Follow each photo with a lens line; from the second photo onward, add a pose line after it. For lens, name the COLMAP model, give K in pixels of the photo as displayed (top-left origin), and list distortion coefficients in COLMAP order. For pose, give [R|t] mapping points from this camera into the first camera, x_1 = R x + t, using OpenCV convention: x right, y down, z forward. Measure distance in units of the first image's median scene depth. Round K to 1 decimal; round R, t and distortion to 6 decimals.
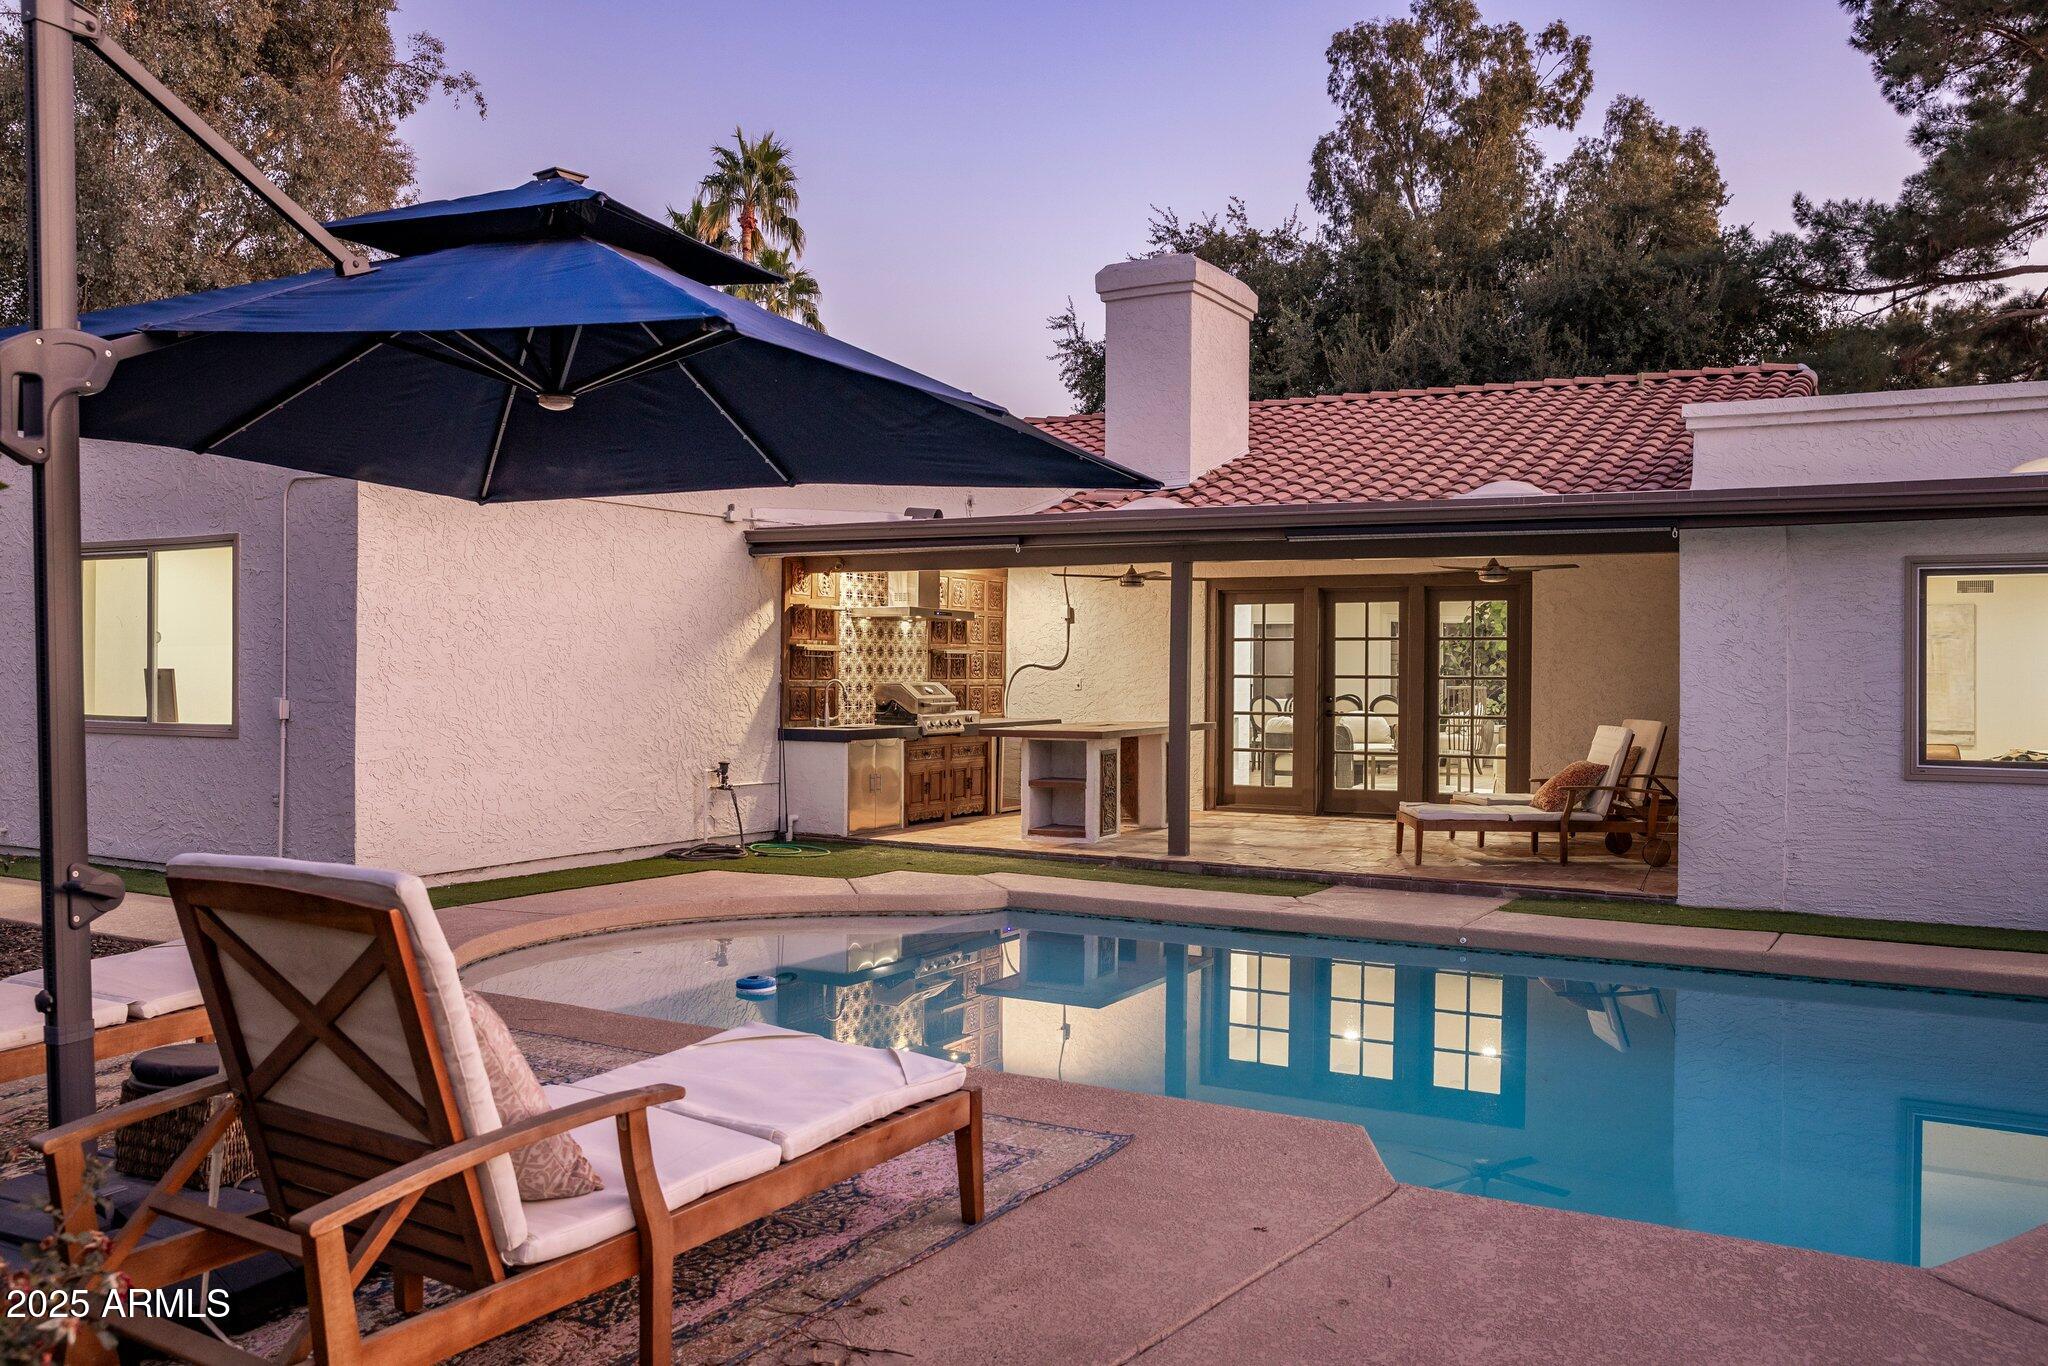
lens RADIAL K [[1625.3, 0, 1024.0], [0, 1625.3, 683.0], [0, 0, 1]] dist [-0.060614, 0.091634]
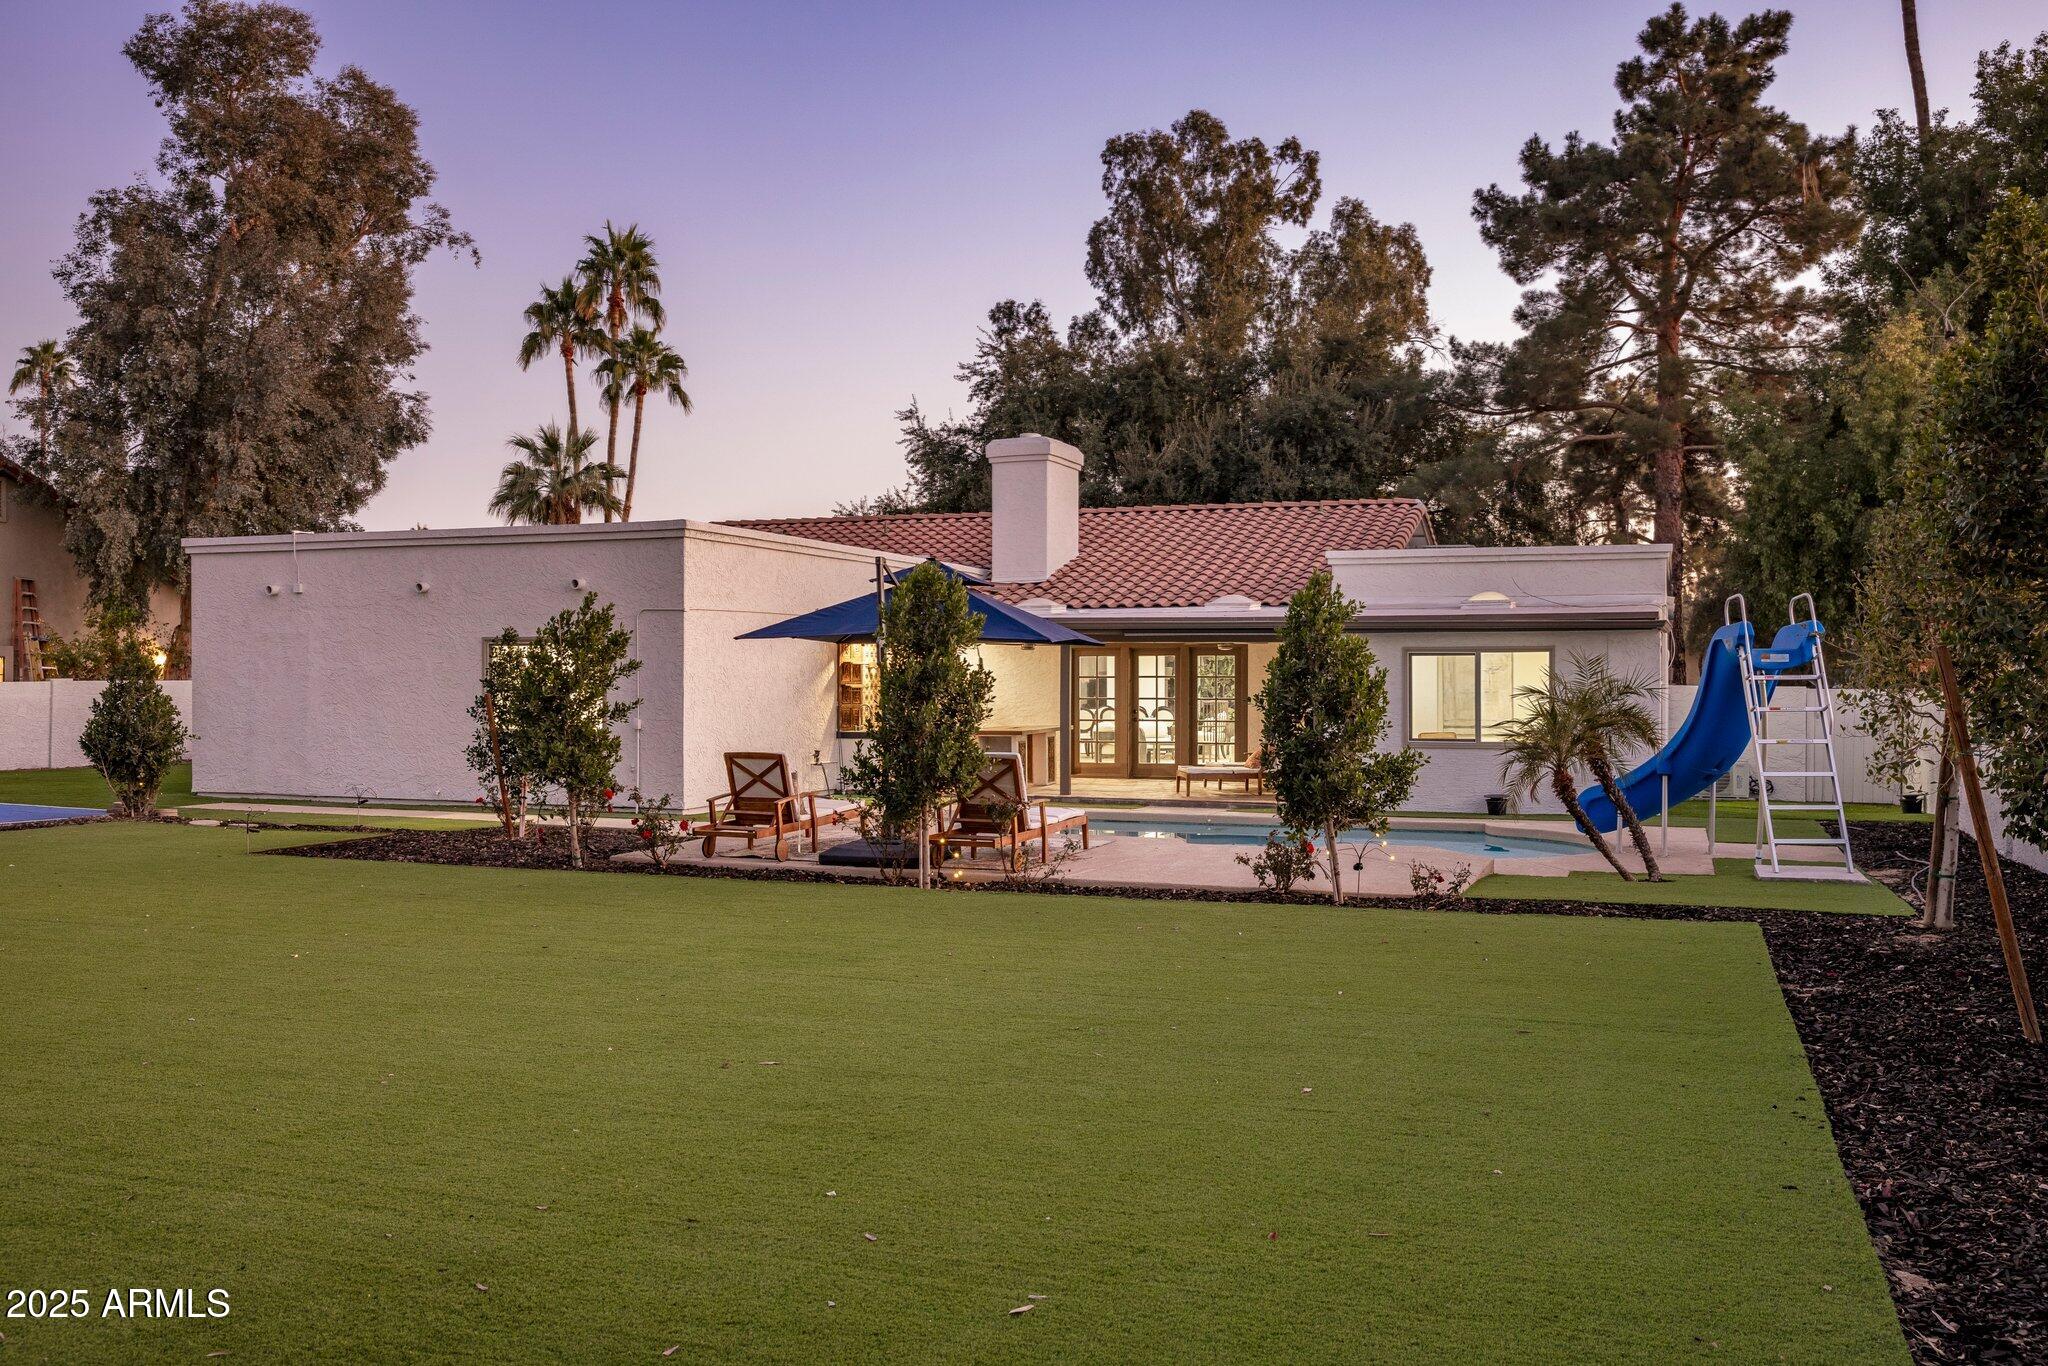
lens RADIAL K [[1586.8, 0, 1024.0], [0, 1586.8, 683.0], [0, 0, 1]] dist [-0.001105, -0.000218]
pose [[0.989974, -0.007521, 0.141052, -0.066819], [0.008129, 0.999960, -0.003734, -0.006055], [-0.141019, 0.004843, 0.989995, -0.261874]]
